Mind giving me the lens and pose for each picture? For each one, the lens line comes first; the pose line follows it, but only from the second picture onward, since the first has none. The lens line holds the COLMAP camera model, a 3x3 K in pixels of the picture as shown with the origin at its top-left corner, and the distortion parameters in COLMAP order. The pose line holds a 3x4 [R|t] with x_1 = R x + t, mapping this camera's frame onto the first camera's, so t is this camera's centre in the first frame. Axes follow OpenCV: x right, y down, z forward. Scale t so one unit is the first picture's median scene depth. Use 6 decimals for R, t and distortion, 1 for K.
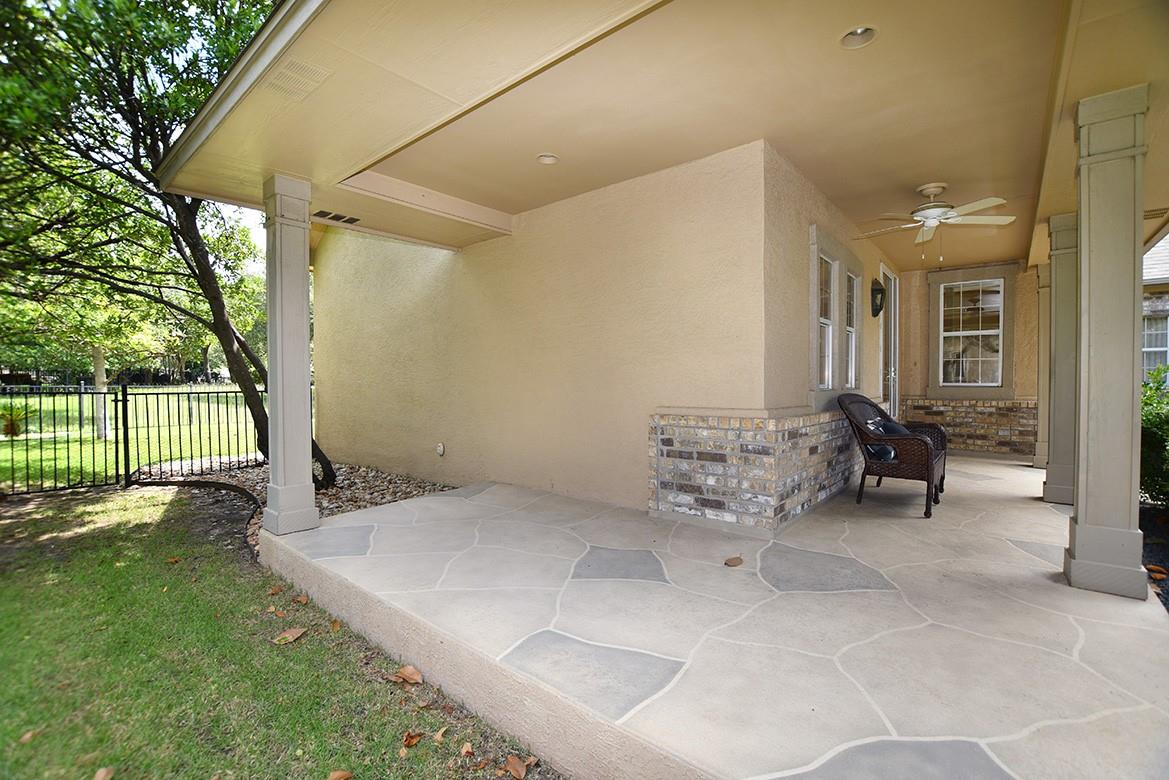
lens RADIAL K [[523.9, 0, 584.6], [0, 523.9, 392.8], [0, 0, 1]] dist [-0.027647, 0.000596]
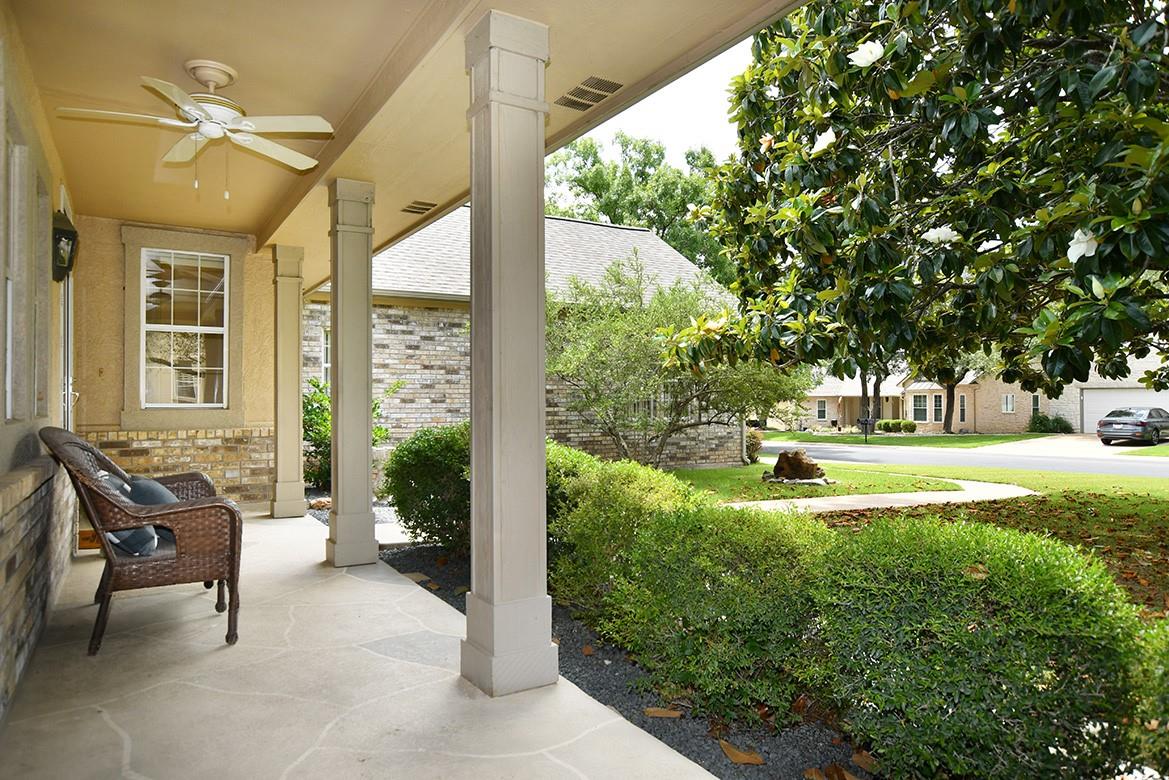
lens RADIAL K [[733.1, 0, 584.5], [0, 733.1, 390.0], [0, 0, 1]] dist [0.000043, -0.000272]
pose [[0.321771, 0.014304, 0.946710, 0.017577], [0.020921, 0.999534, -0.022213, -0.004966], [-0.946587, 0.026954, 0.321321, 0.219187]]
